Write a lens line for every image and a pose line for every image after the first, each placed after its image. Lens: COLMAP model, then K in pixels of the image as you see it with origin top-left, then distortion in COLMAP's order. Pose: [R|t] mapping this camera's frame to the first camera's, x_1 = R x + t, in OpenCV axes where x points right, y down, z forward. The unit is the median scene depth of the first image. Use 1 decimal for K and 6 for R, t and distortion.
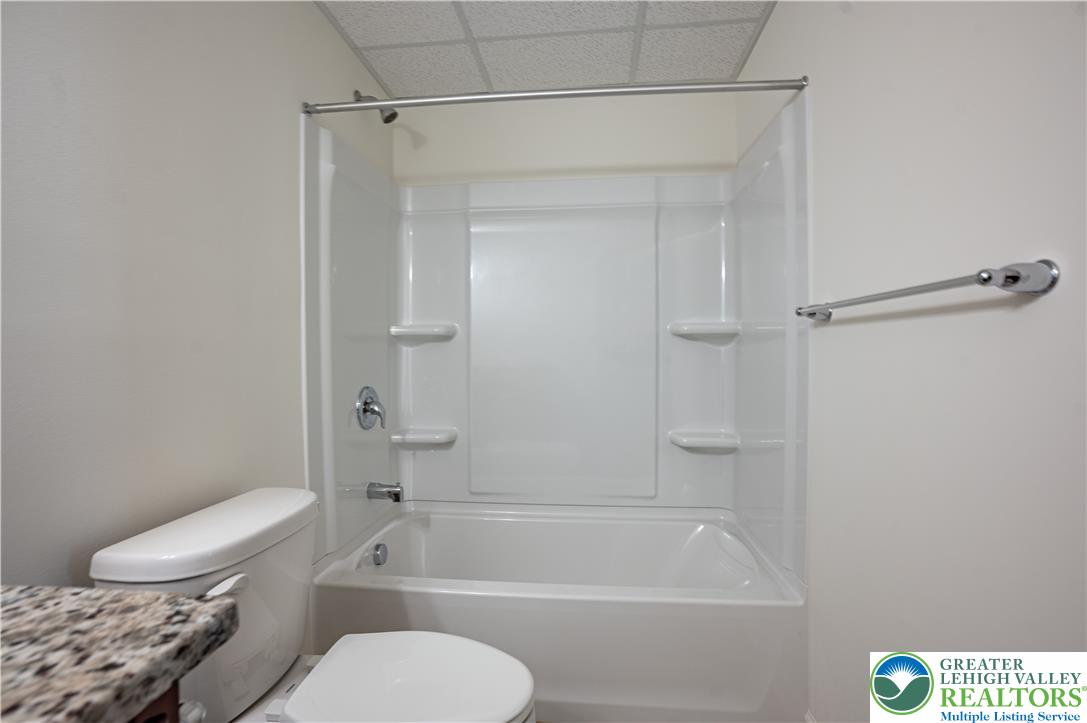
lens RADIAL K [[497.9, 0, 543.5], [0, 497.9, 361.5], [0, 0, 1]] dist [-0.081537, 0.036409]
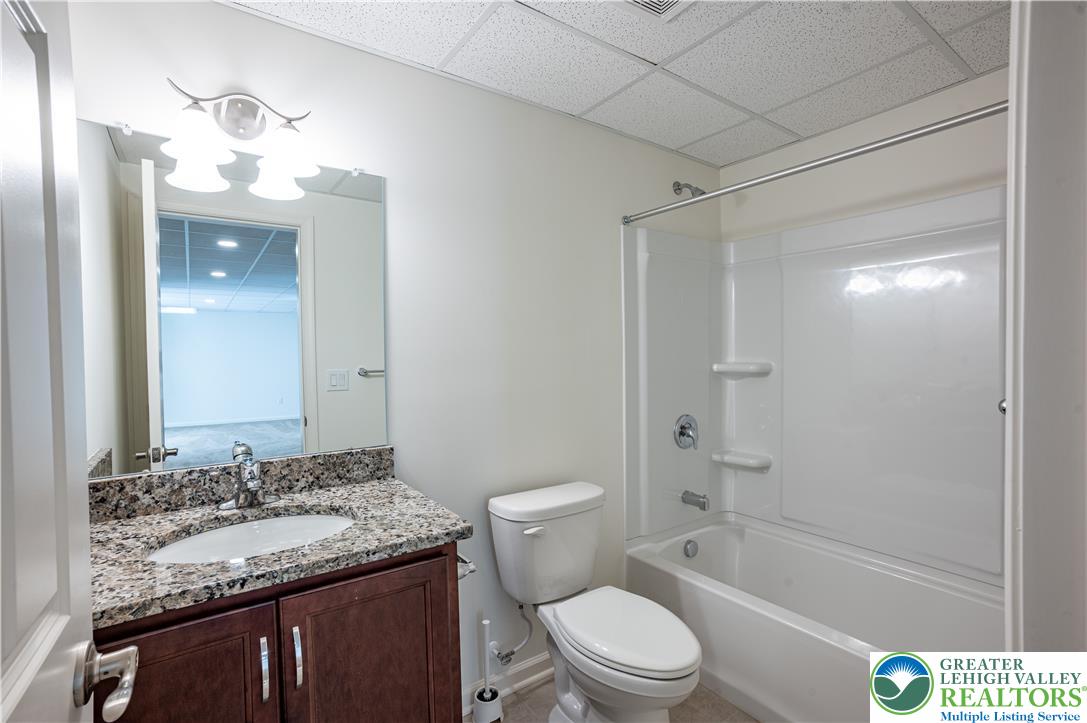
lens RADIAL K [[497.9, 0, 543.5], [0, 497.9, 361.5], [0, 0, 1]] dist [-0.081537, 0.036409]
pose [[0.654027, 0.011287, -0.756387, 0.343299], [-0.005977, 0.999935, 0.009753, -0.090904], [0.756447, -0.001858, 0.654052, -0.101917]]
